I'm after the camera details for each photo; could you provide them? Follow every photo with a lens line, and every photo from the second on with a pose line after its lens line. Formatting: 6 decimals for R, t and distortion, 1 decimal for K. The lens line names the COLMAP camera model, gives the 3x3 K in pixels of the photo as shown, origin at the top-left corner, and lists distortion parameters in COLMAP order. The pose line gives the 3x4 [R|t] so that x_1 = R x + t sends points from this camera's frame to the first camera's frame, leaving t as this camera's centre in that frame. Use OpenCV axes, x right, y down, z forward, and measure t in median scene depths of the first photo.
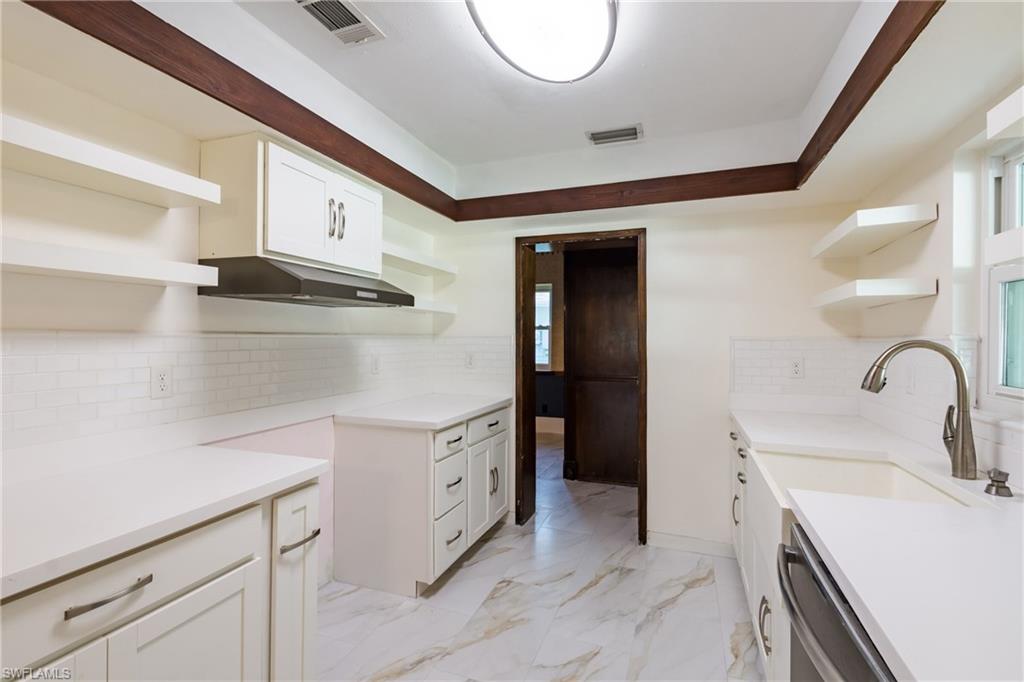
lens RADIAL K [[500.2, 0, 512.0], [0, 500.2, 341.0], [0, 0, 1]] dist [-0.000051, 0.000018]
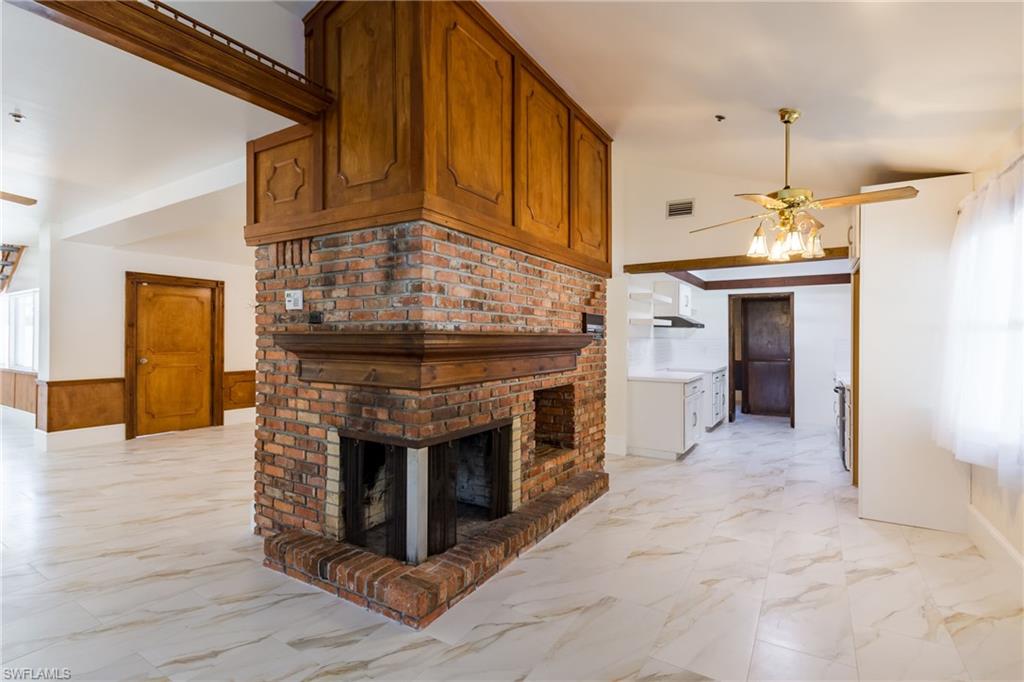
lens RADIAL K [[486.9, 0, 512.0], [0, 486.9, 341.0], [0, 0, 1]] dist [0.001787, 0.000213]
pose [[0.975812, 0.002115, -0.218599, -0.464787], [-0.002105, 0.999998, 0.000275, 0.002827], [0.218599, 0.000192, 0.975815, -1.347329]]
